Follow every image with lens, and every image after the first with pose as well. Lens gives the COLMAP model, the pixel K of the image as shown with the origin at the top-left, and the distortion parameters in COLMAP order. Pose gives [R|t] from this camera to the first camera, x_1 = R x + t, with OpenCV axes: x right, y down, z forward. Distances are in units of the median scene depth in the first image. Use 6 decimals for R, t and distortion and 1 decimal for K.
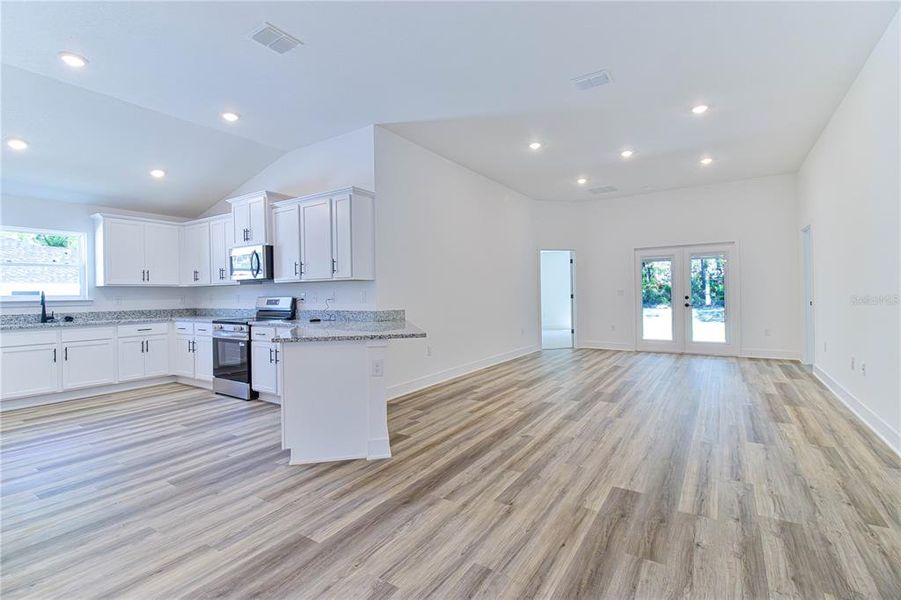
lens RADIAL K [[417.4, 0, 442.3], [0, 417.4, 303.0], [0, 0, 1]] dist [0.019905, -0.006480]
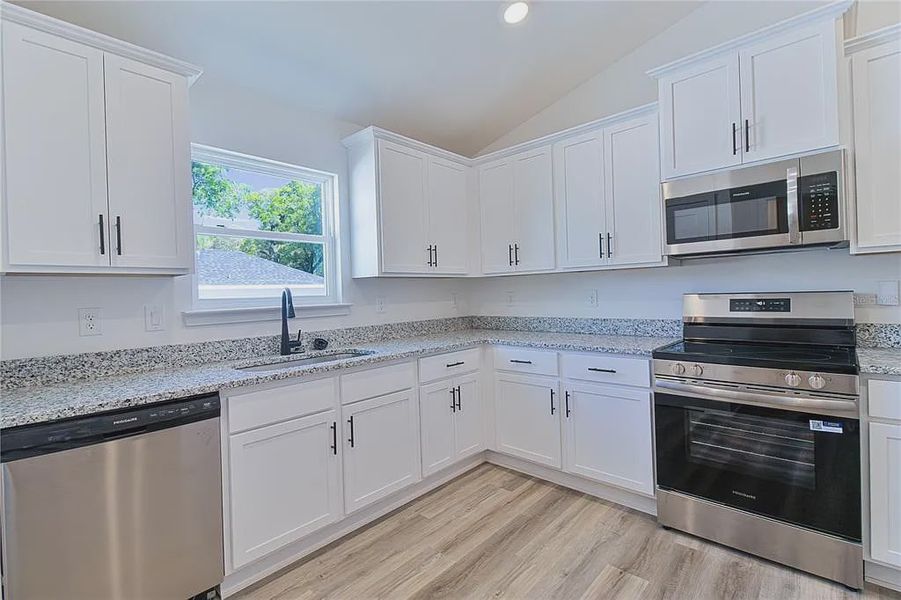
lens RADIAL K [[417.4, 0, 447.9], [0, 417.4, 300.6], [0, 0, 1]] dist [0.019905, -0.006480]
pose [[0.988103, -0.015282, -0.153033, -0.642095], [0.015123, 0.999883, -0.002204, -0.009158], [0.153048, -0.000136, 0.988219, 0.524216]]
